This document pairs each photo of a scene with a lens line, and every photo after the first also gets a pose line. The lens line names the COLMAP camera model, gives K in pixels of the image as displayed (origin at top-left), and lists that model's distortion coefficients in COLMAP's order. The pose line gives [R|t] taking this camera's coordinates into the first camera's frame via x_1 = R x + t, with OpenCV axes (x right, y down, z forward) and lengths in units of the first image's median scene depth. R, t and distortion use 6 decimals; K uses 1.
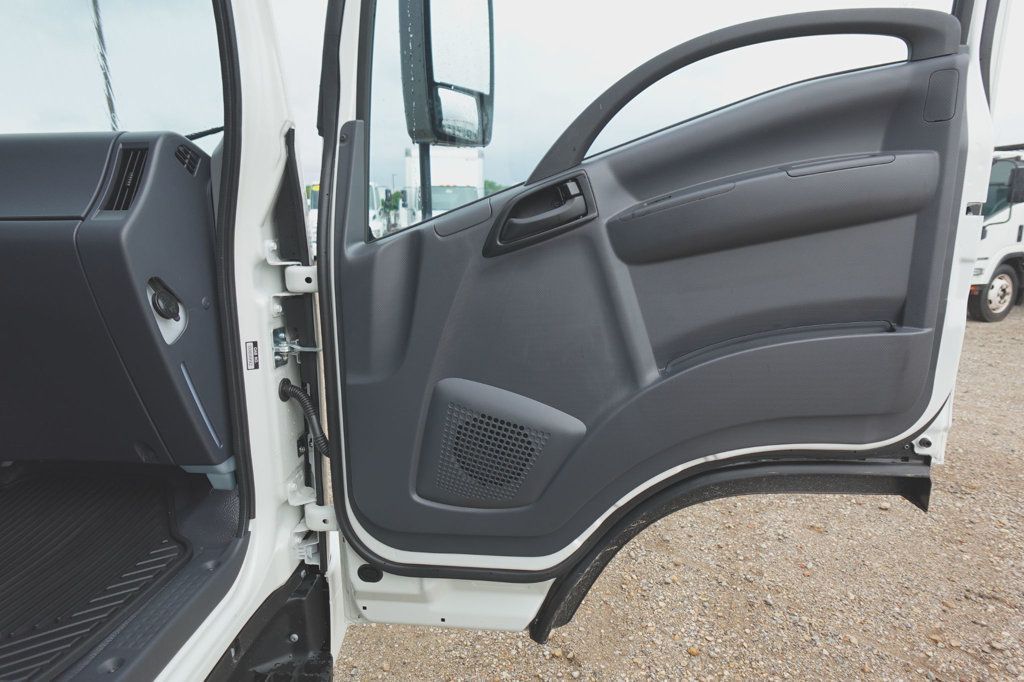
lens RADIAL K [[579.7, 0, 519.8], [0, 579.7, 341.1], [0, 0, 1]] dist [0.001097, 0.002255]
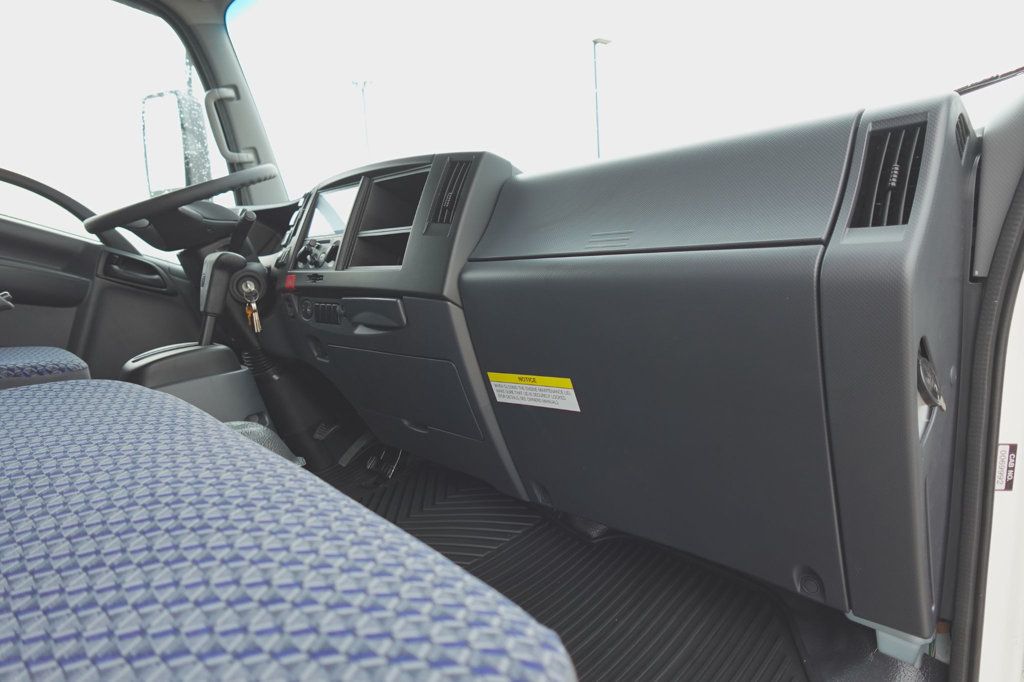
lens RADIAL K [[579.7, 0, 511.0], [0, 579.7, 334.0], [0, 0, 1]] dist [0.001097, 0.002255]
pose [[0.754819, 0.062082, -0.652989, -0.558770], [-0.093837, 0.995492, -0.013825, -0.064288], [0.649187, 0.071710, 0.757241, 0.279650]]
